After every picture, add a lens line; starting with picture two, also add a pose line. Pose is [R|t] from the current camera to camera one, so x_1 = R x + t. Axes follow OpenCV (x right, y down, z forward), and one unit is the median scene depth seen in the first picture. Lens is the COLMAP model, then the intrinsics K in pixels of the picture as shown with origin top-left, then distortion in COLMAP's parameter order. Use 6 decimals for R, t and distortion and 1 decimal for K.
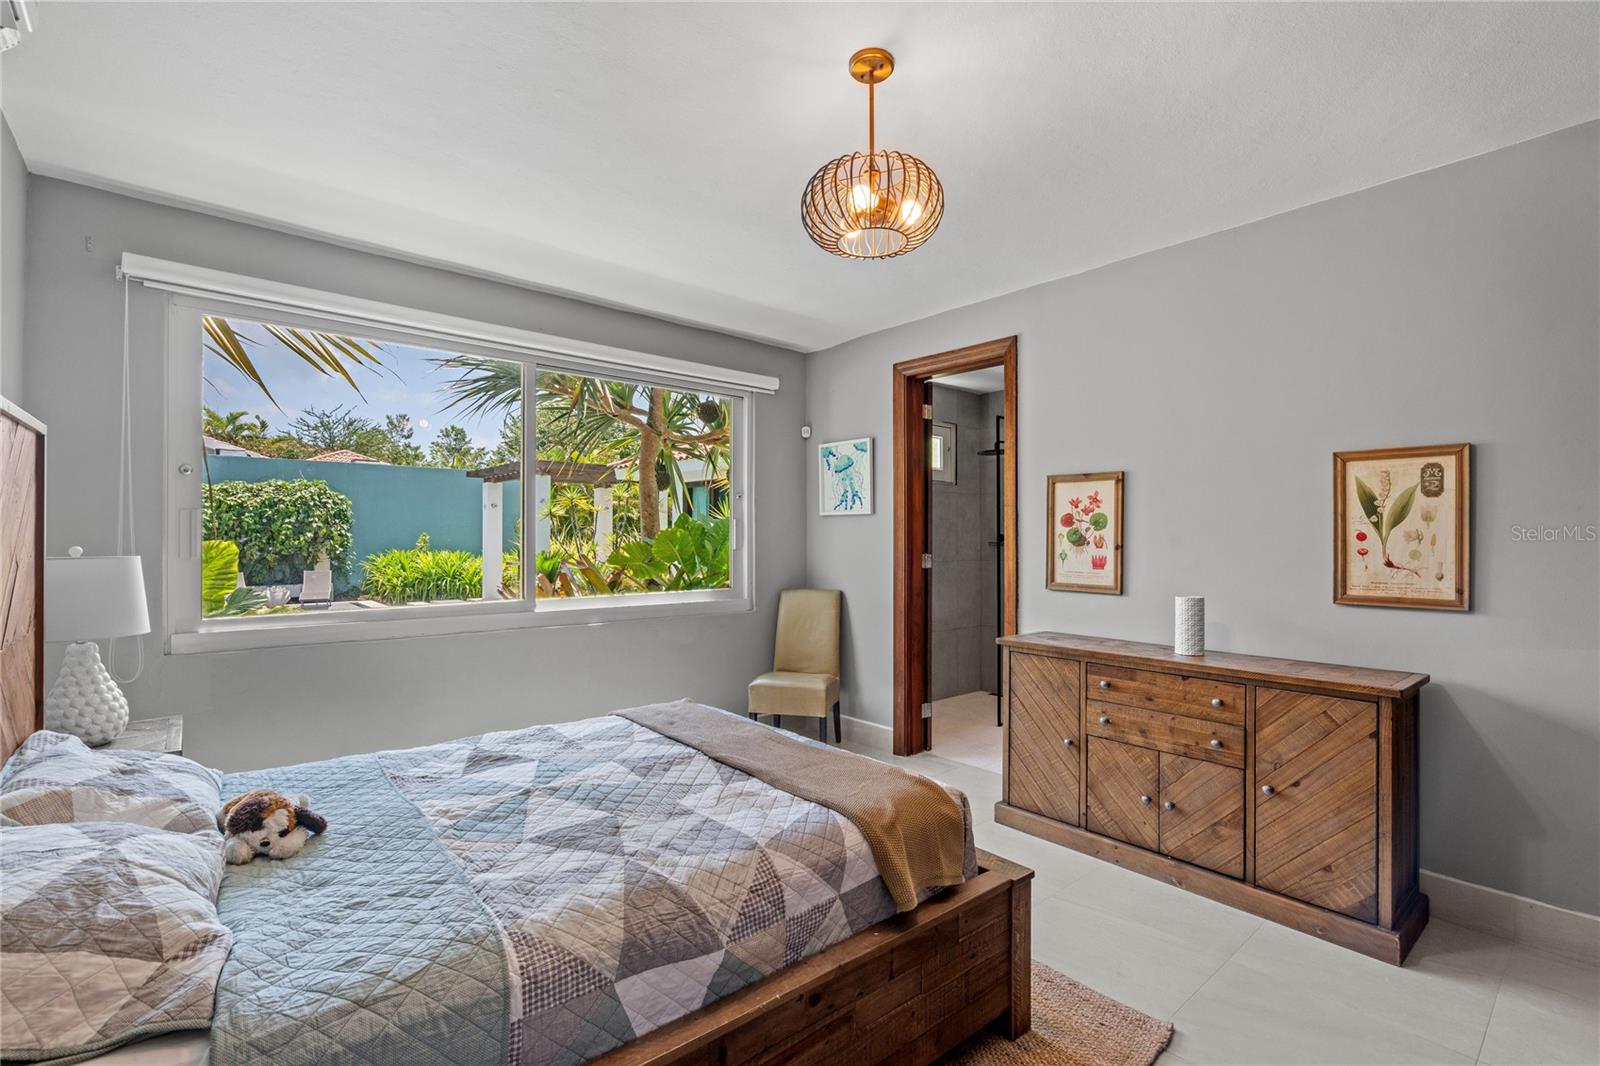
lens RADIAL K [[719.8, 0, 799.3], [0, 719.8, 532.8], [0, 0, 1]] dist [0.000285, -0.000636]
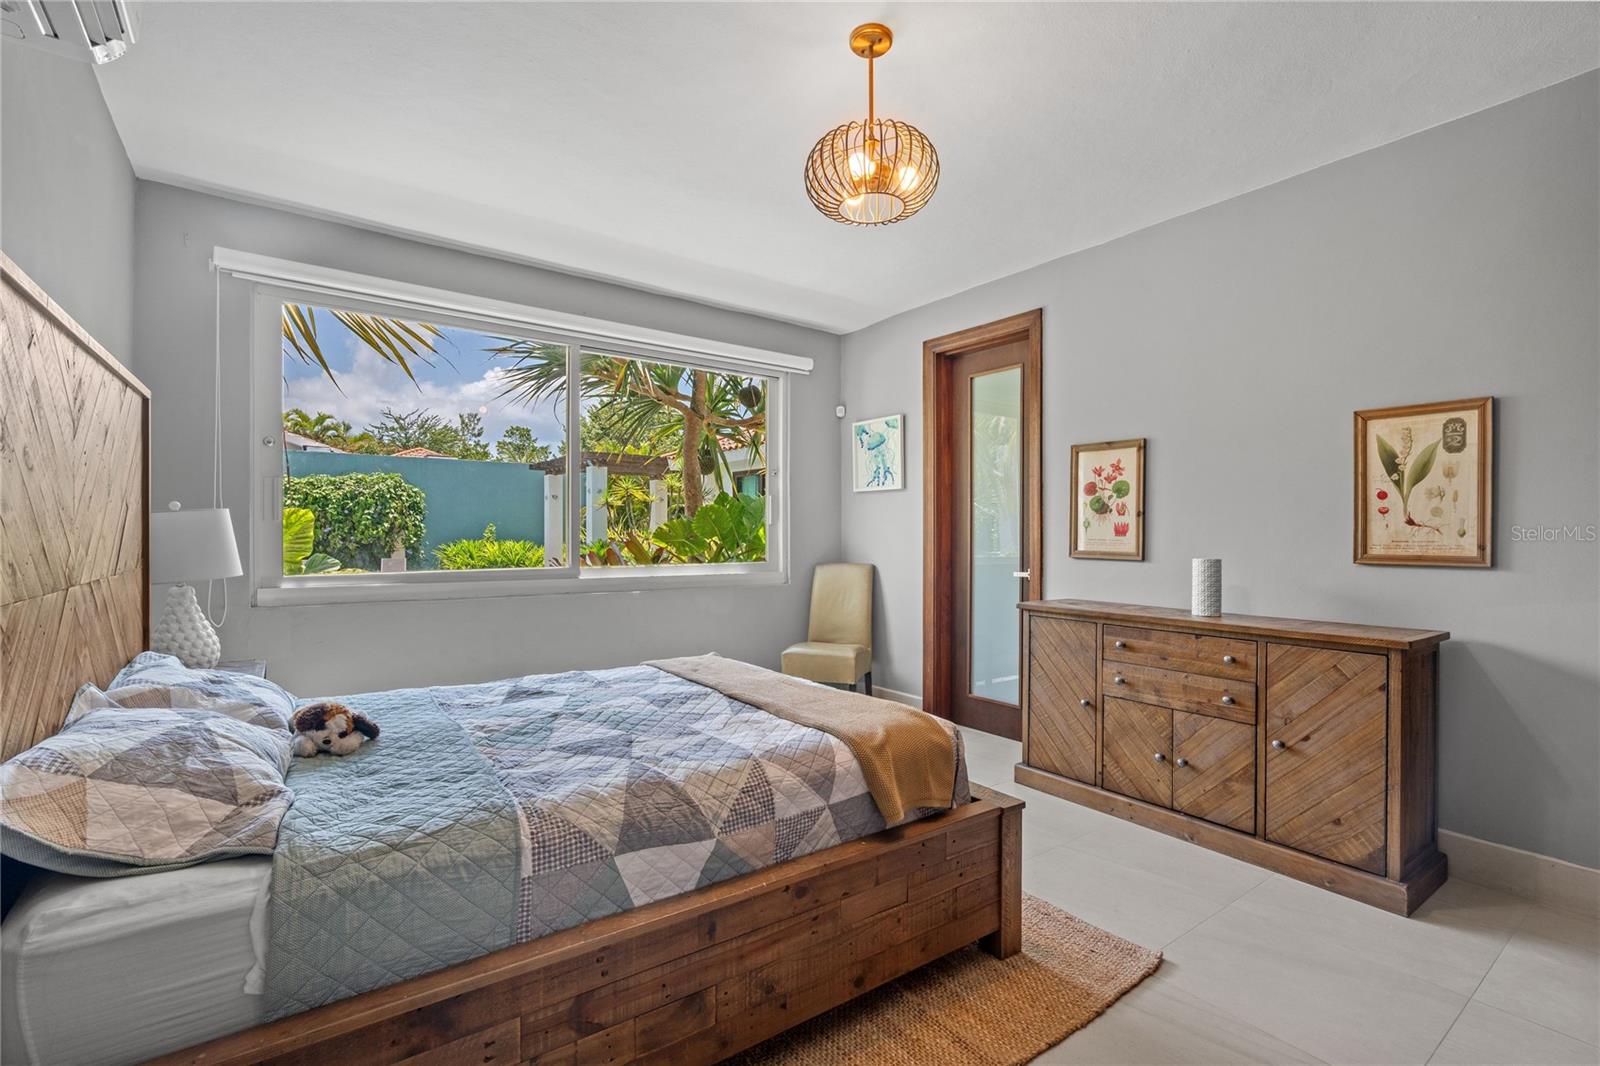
lens RADIAL K [[719.8, 0, 803.2], [0, 719.8, 536.2], [0, 0, 1]] dist [0.000285, -0.000636]
pose [[0.997008, -0.000170, -0.077298, 0.070389], [0.000607, 0.999984, 0.005629, 0.063315], [0.077295, -0.005659, 0.996992, -0.058093]]
